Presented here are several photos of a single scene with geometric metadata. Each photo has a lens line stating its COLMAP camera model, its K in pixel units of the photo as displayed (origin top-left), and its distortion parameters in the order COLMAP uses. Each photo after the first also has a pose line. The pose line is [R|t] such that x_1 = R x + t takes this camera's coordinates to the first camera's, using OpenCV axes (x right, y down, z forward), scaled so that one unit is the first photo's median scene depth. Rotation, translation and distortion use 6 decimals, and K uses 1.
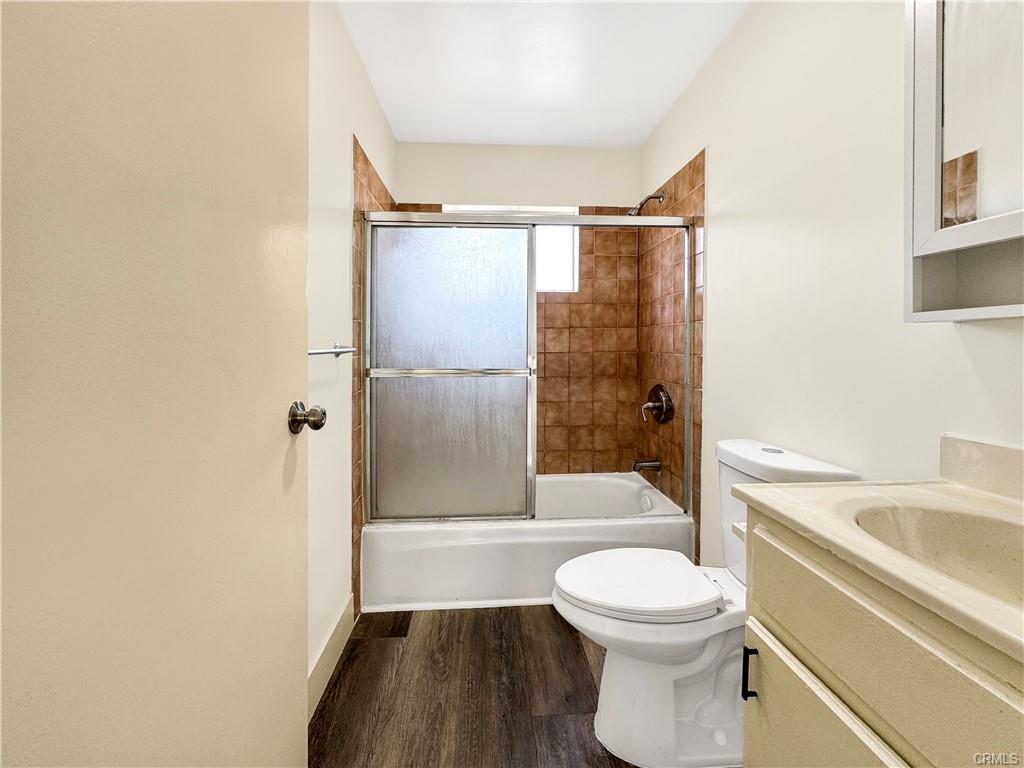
lens RADIAL K [[420.5, 0, 510.9], [0, 420.5, 353.1], [0, 0, 1]] dist [-0.000479, 0.000005]
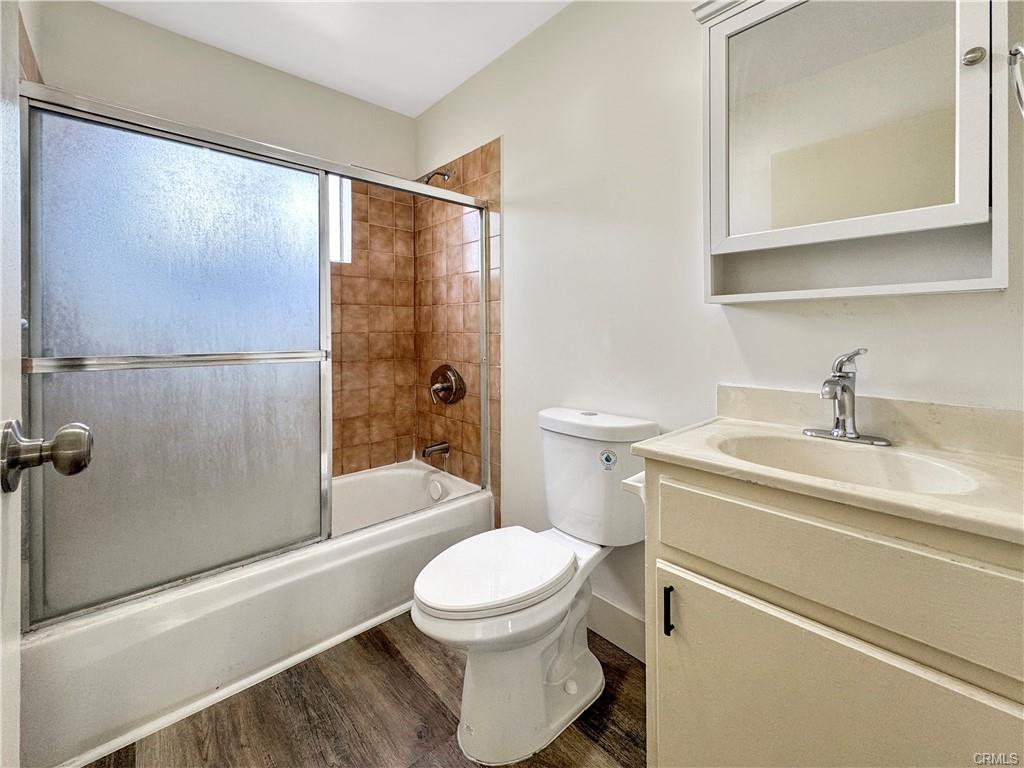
lens RADIAL K [[429.5, 0, 501.1], [0, 429.5, 336.2], [0, 0, 1]] dist [0.000280, 0.000061]
pose [[0.784420, -0.004482, 0.620214, -0.178913], [0.008699, 0.999955, -0.003775, 0.013664], [-0.620169, 0.008357, 0.784424, 0.139499]]
